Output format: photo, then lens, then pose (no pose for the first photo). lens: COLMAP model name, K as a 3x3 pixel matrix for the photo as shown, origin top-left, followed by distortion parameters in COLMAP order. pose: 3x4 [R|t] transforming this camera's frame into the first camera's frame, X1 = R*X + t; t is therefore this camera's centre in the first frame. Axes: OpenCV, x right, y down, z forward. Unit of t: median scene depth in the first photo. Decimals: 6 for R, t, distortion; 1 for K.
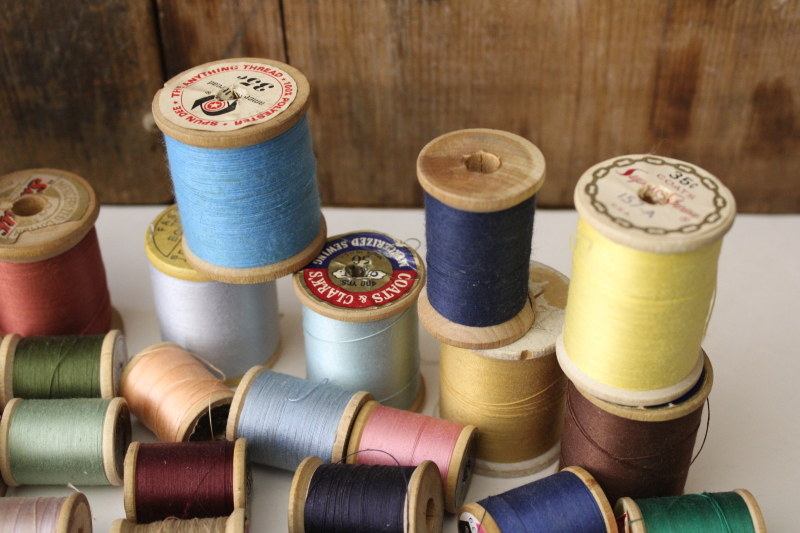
lens RADIAL K [[1195.8, 0, 397.7], [0, 1195.8, 270.5], [0, 0, 1]] dist [-0.043241, 0.000000]
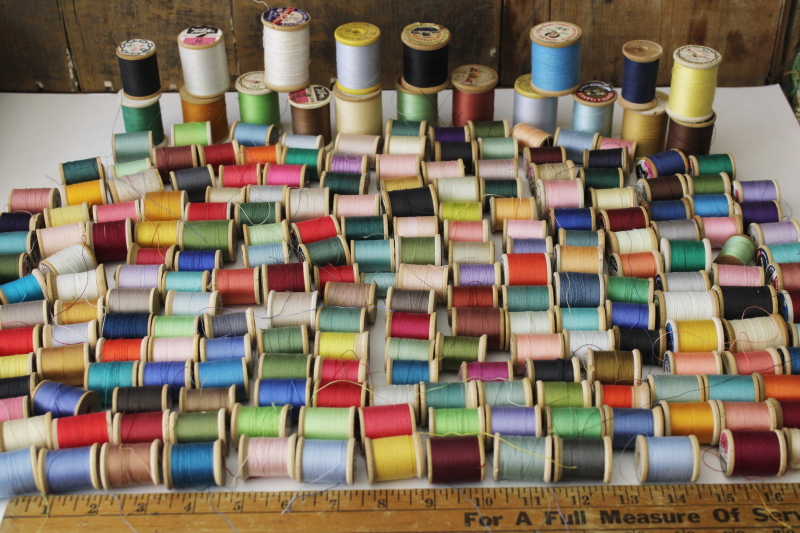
lens RADIAL K [[1195.8, 0, 403.4], [0, 1195.8, 267.2], [0, 0, 1]] dist [-0.043241, 0.000000]
pose [[0.999645, -0.023675, 0.012213, -0.544775], [0.024046, 0.999223, -0.031217, 0.505472], [-0.011464, 0.031499, 0.999438, -1.896510]]
